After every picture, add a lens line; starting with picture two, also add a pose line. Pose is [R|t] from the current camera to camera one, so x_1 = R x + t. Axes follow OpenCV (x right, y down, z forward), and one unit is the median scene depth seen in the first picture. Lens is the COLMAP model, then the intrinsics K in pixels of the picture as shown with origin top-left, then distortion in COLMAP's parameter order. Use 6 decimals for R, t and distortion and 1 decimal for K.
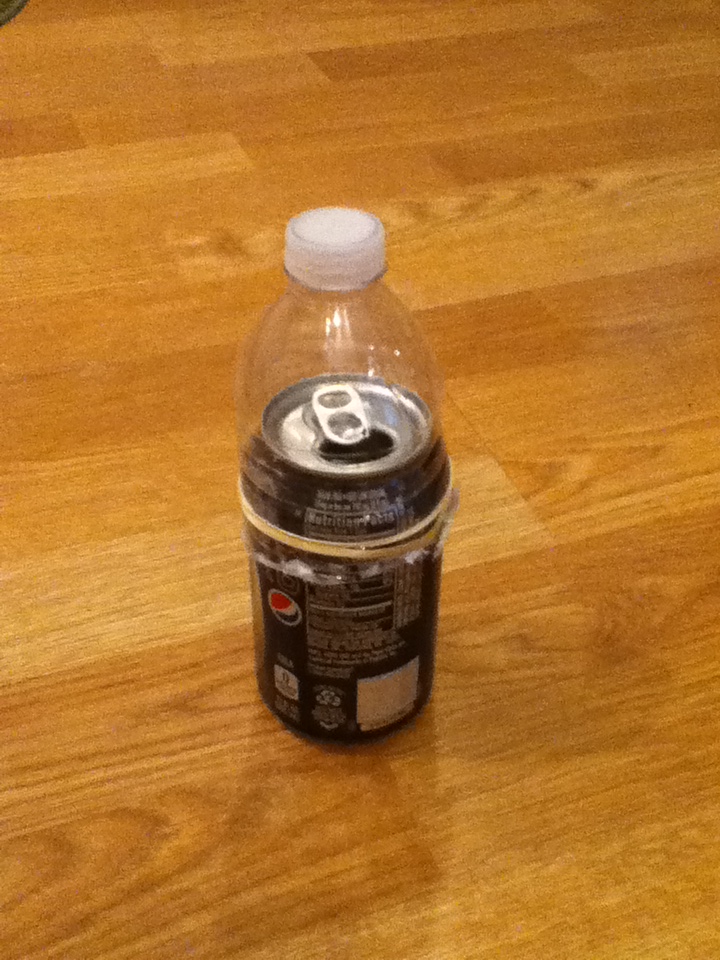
lens RADIAL K [[1181.2, 0, 357.9], [0, 1181.2, 482.7], [0, 0, 1]] dist [0.025318, -0.077331]
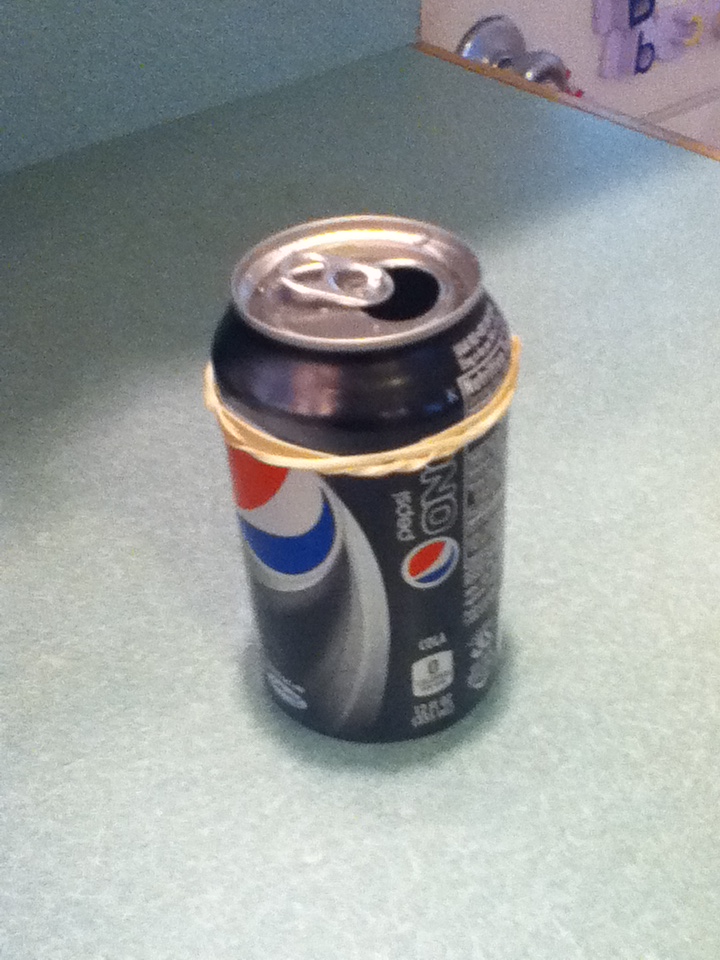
lens RADIAL K [[1181.2, 0, 357.9], [0, 1181.2, 482.7], [0, 0, 1]] dist [0.025318, -0.077331]
pose [[0.472512, -0.589523, 0.655129, -0.473324], [0.597635, 0.760658, 0.253440, -0.119912], [-0.647738, 0.271775, 0.711740, 0.504062]]
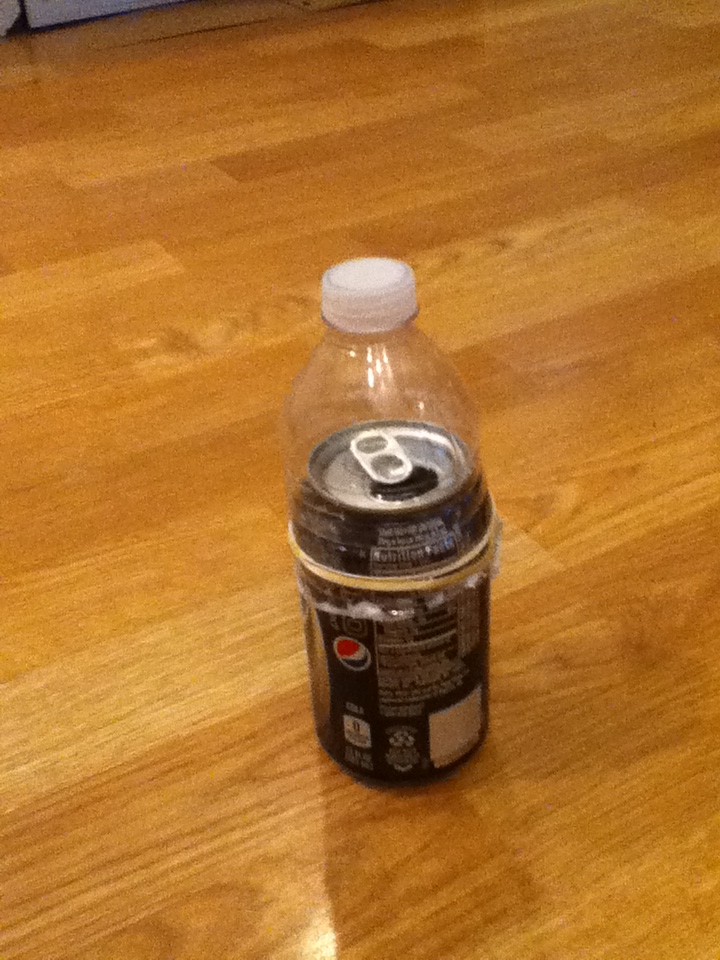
lens RADIAL K [[1181.2, 0, 357.9], [0, 1181.2, 482.7], [0, 0, 1]] dist [0.025318, -0.077331]
pose [[0.983974, -0.146365, 0.101845, -0.132197], [0.154814, 0.984645, -0.080669, 0.041369], [-0.088474, 0.095143, 0.991524, -0.025790]]
